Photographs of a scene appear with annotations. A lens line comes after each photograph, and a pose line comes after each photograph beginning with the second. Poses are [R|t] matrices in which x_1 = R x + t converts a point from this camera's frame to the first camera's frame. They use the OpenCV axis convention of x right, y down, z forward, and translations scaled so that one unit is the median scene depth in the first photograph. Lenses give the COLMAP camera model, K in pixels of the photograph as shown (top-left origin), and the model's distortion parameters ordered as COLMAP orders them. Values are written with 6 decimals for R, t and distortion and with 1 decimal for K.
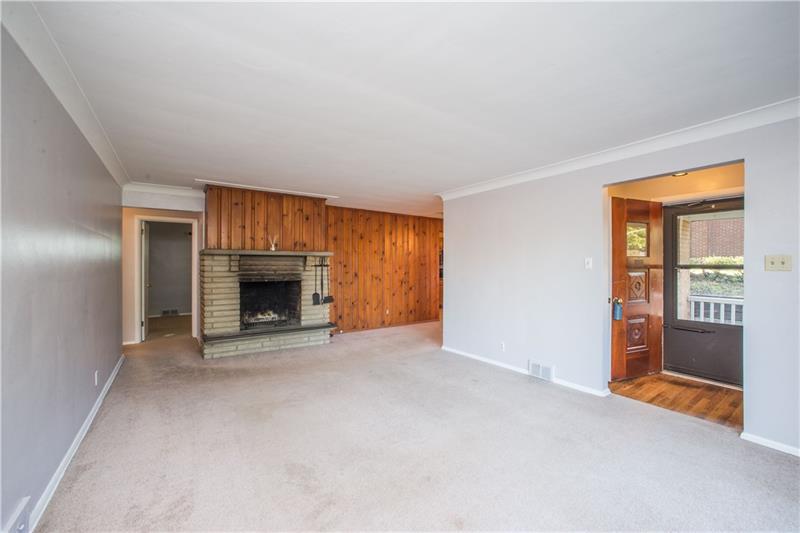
lens RADIAL K [[327.6, 0, 397.9], [0, 327.6, 268.2], [0, 0, 1]] dist [-0.057442, 0.027609]
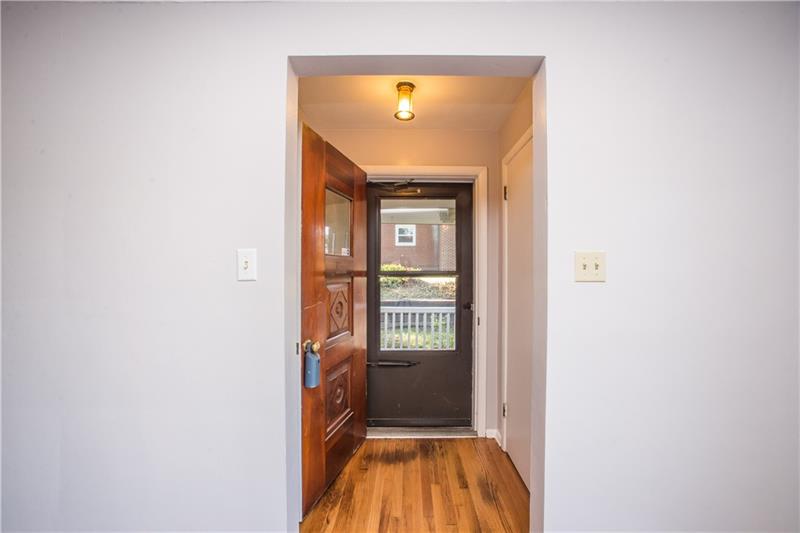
lens RADIAL K [[327.6, 0, 397.9], [0, 327.6, 268.2], [0, 0, 1]] dist [-0.057442, 0.027609]
pose [[0.602036, 0.011829, 0.798382, 0.362192], [0.004652, 0.999821, -0.018322, -0.003668], [-0.798456, 0.014745, 0.601873, 0.583230]]
